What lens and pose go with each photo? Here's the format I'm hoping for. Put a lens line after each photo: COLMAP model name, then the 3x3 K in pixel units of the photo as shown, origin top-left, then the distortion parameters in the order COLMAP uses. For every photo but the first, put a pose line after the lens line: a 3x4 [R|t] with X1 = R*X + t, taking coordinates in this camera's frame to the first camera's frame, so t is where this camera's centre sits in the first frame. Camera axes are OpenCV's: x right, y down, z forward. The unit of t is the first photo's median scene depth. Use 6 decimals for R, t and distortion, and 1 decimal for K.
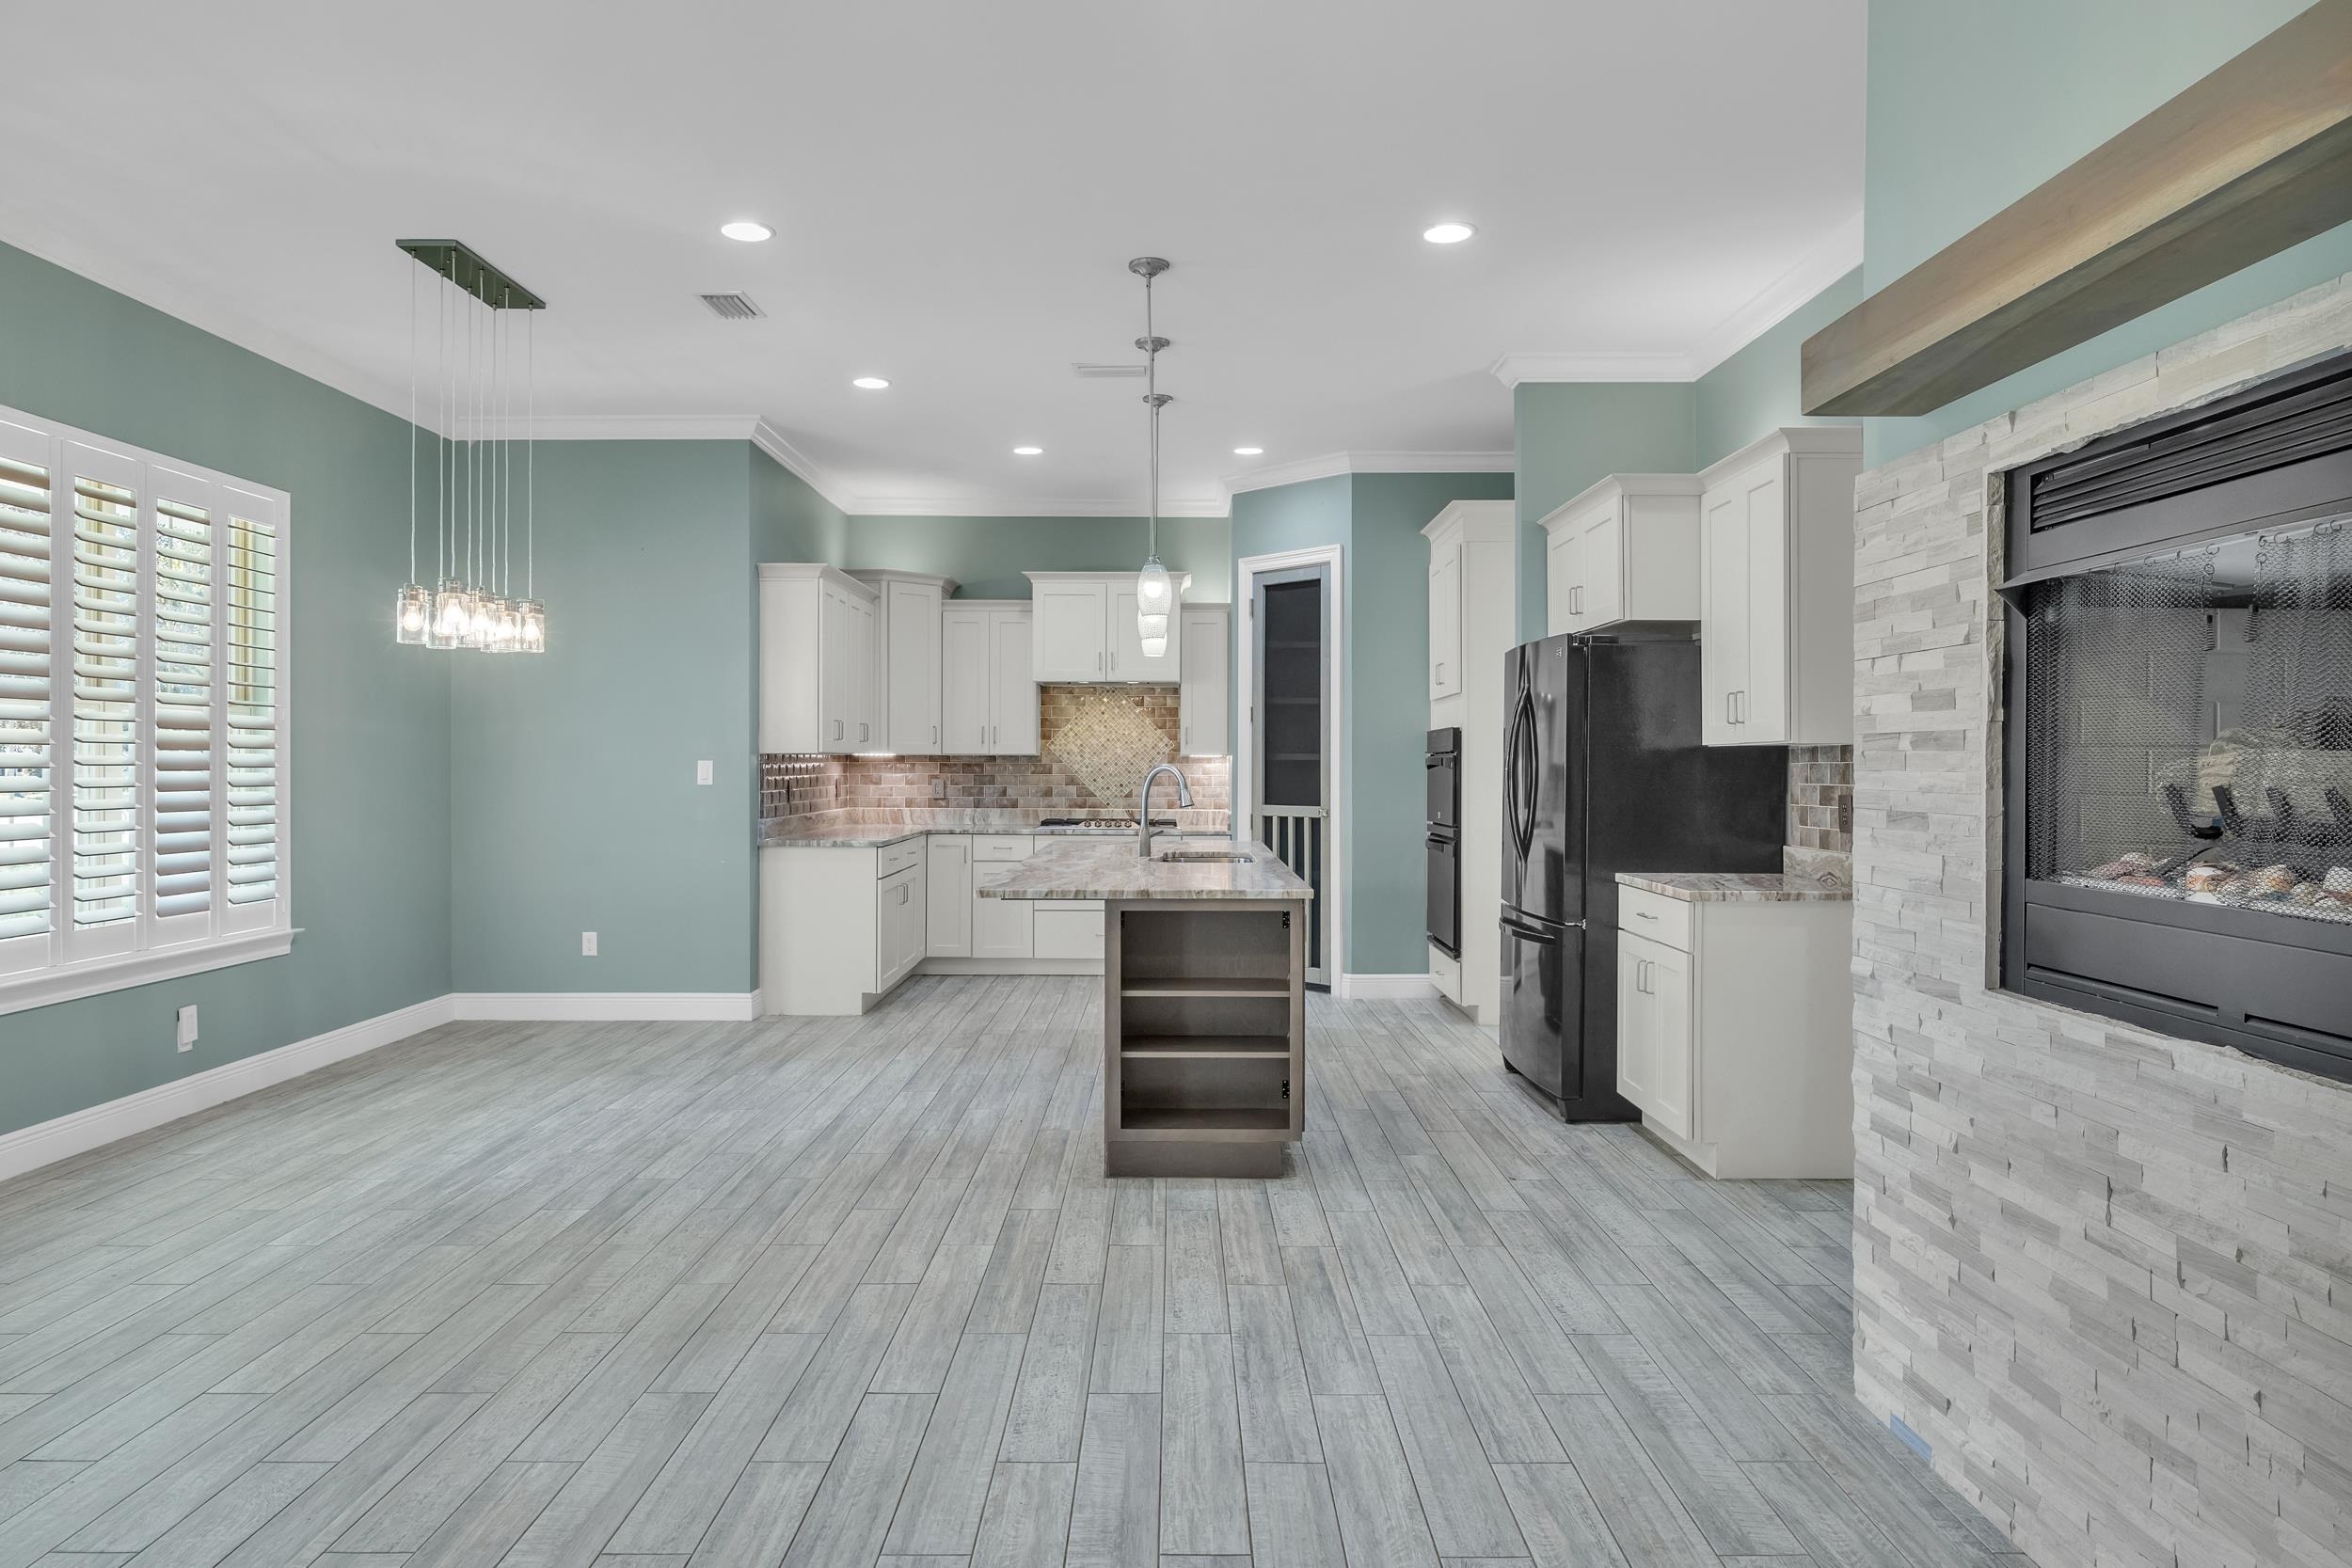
lens RADIAL K [[1404.6, 0, 1173.7], [0, 1404.6, 763.3], [0, 0, 1]] dist [-0.012613, -0.001399]
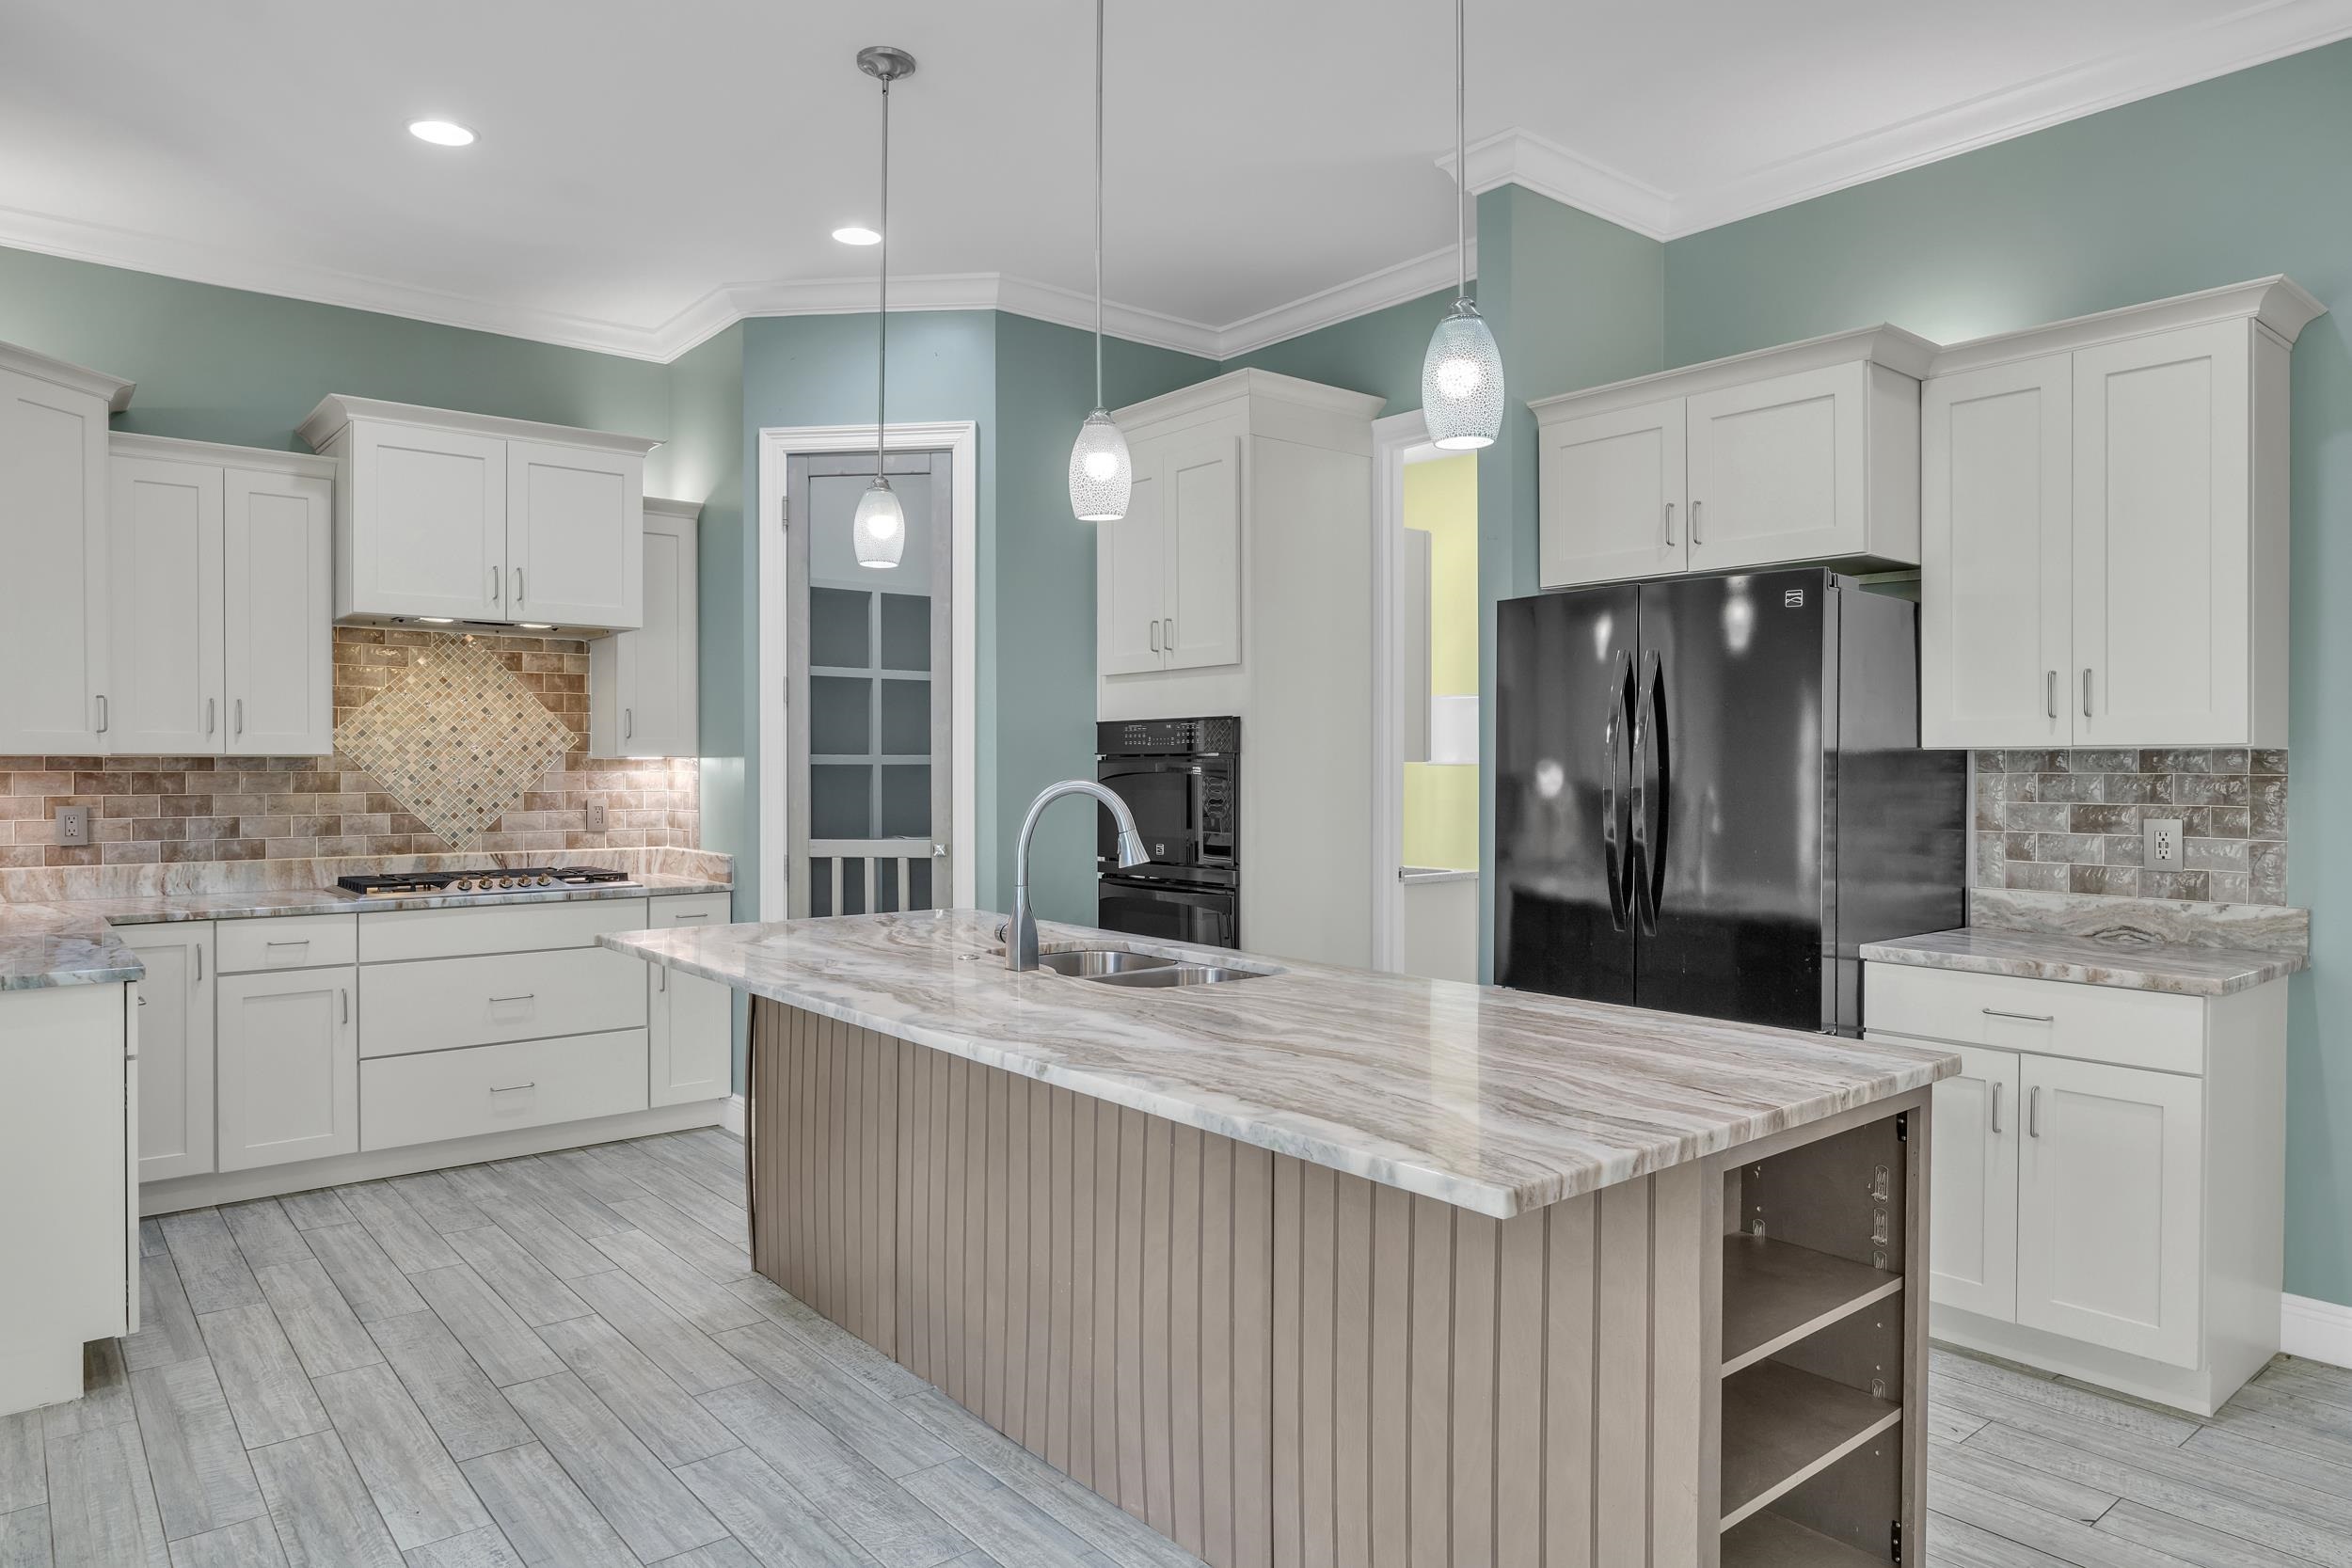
lens RADIAL K [[1450.3, 0, 1188.3], [0, 1450.3, 780.6], [0, 0, 1]] dist [-0.004107, -0.000853]
pose [[0.768155, -0.010297, 0.640182, -0.303036], [0.001163, 0.999891, 0.014687, -0.006743], [-0.640263, -0.010538, 0.768083, 0.591222]]
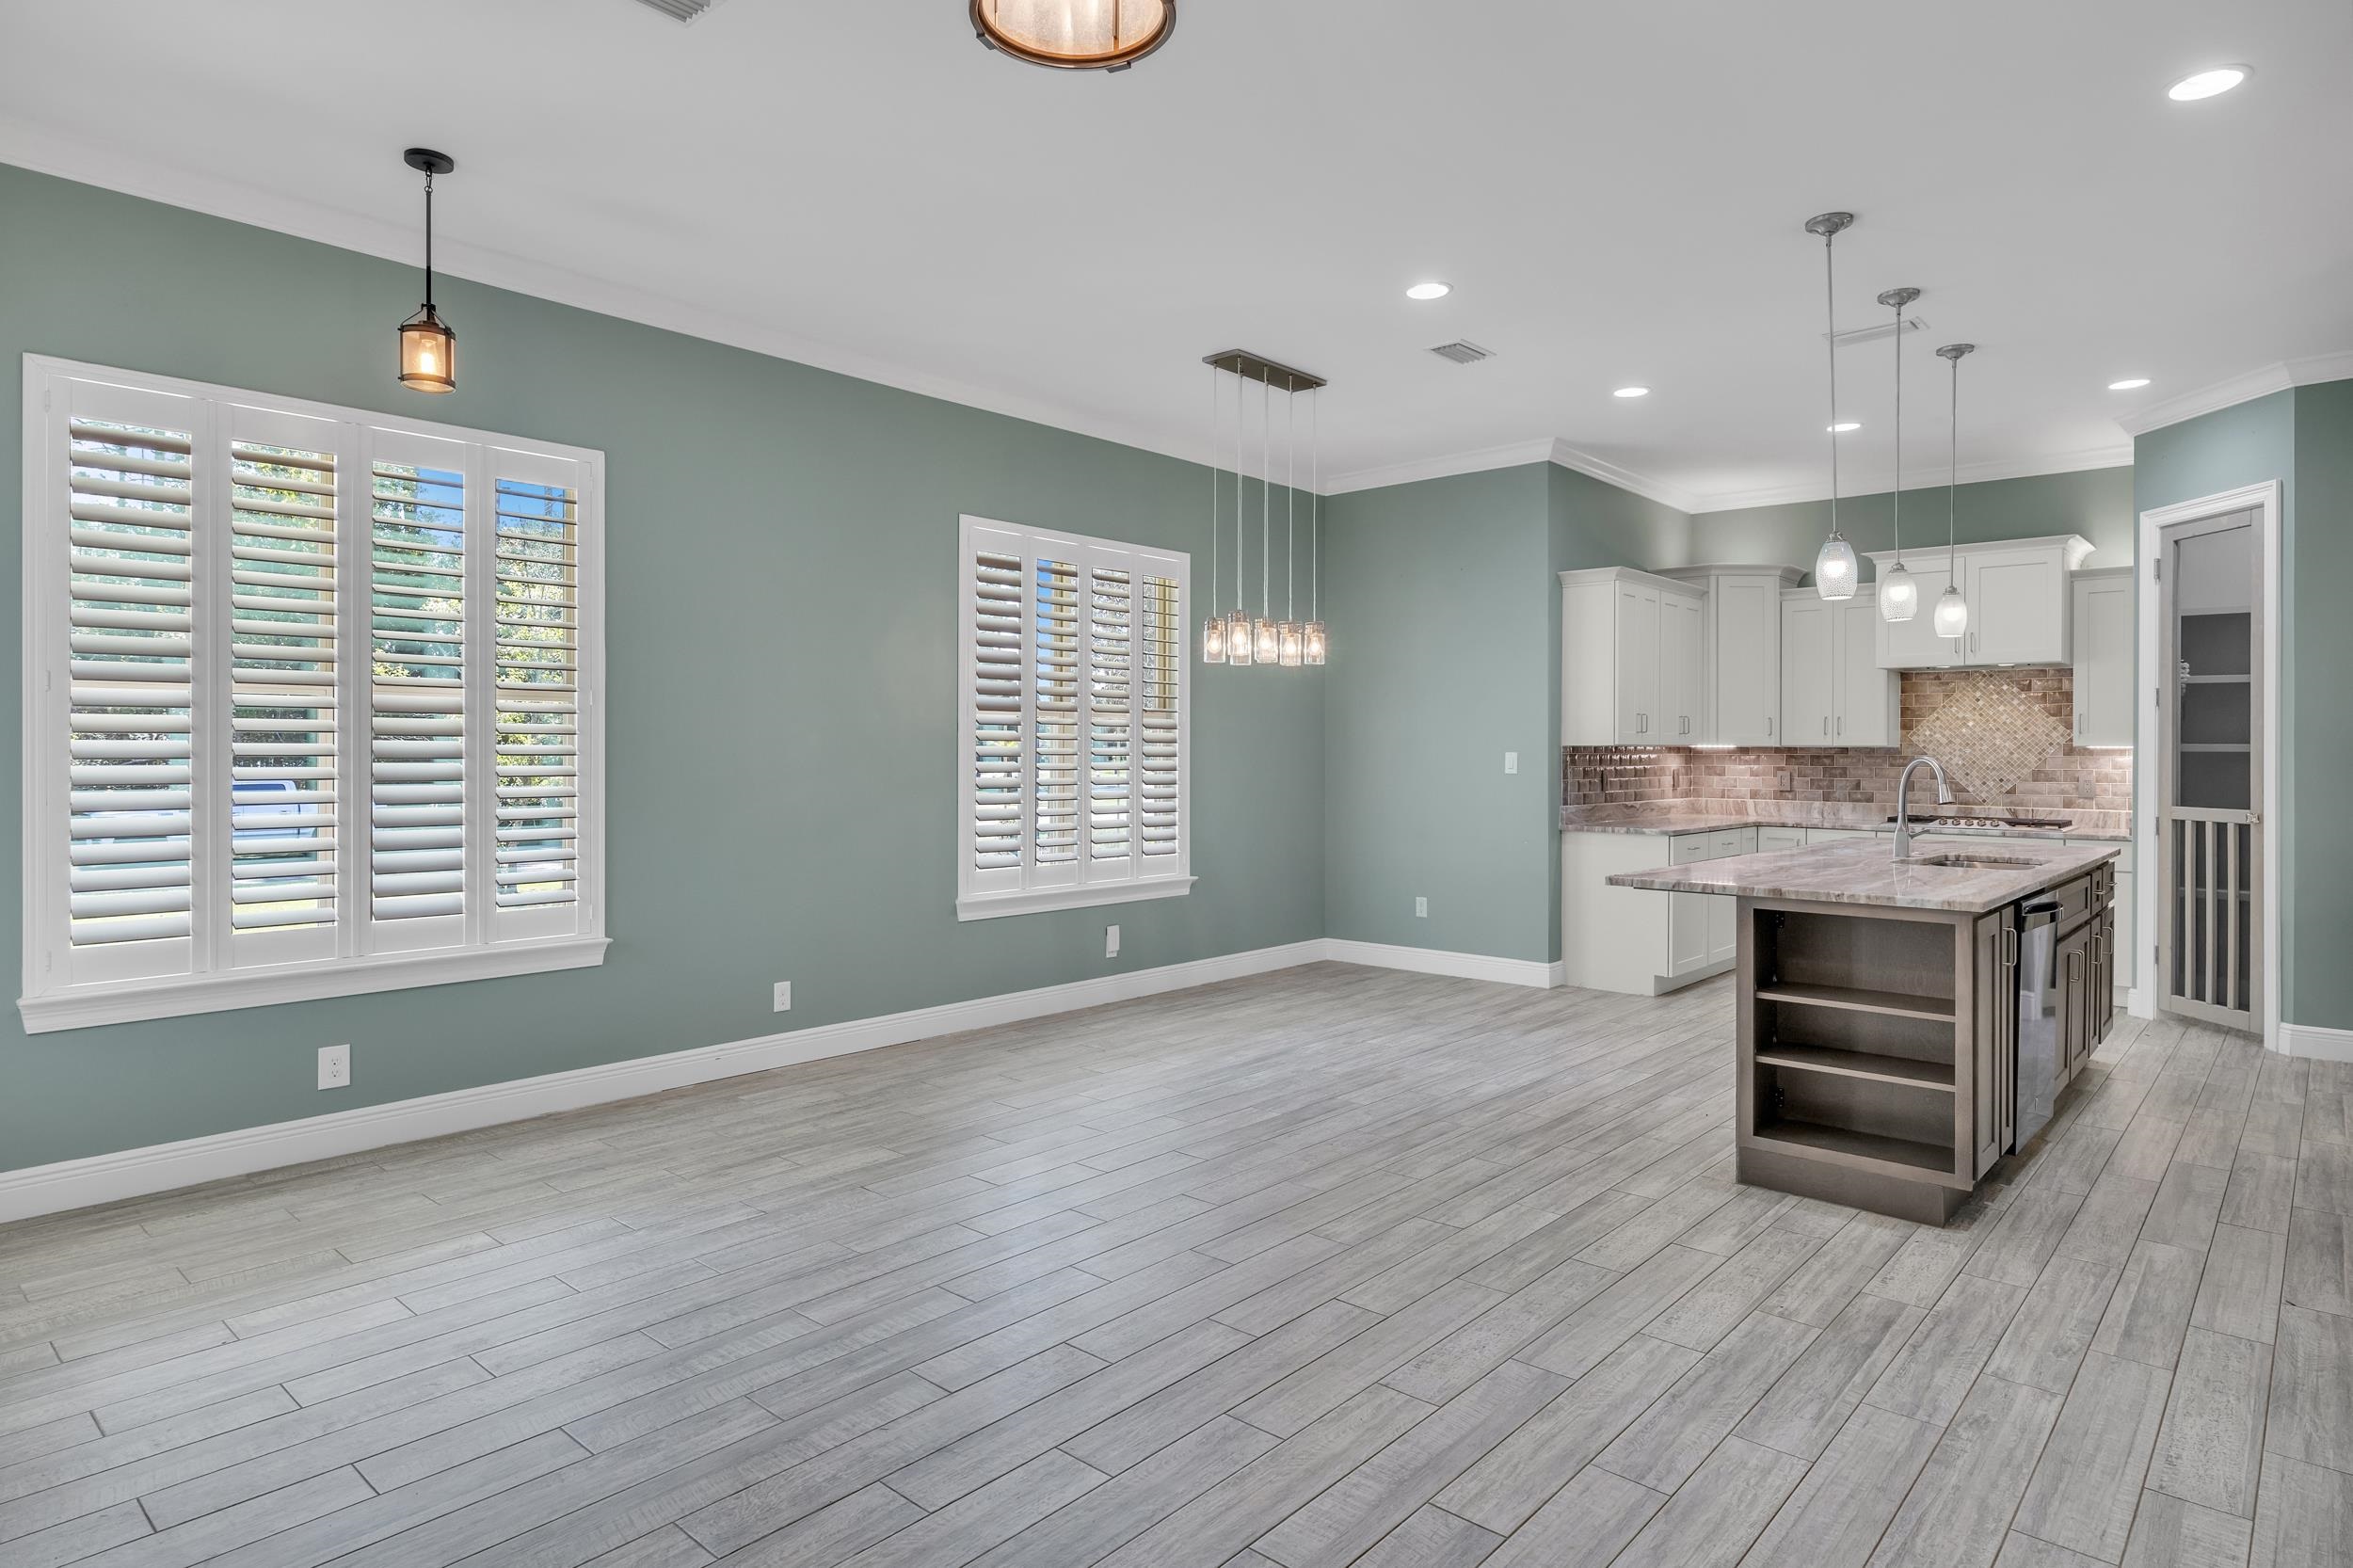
lens RADIAL K [[1300.4, 0, 1174.9], [0, 1300.4, 751.4], [0, 0, 1]] dist [-0.001053, -0.001782]
pose [[0.743846, 0.000103, -0.668351, 0.196924], [-0.001877, 0.999996, -0.001936, -0.000029], [0.668348, 0.002694, 0.743844, 0.054379]]
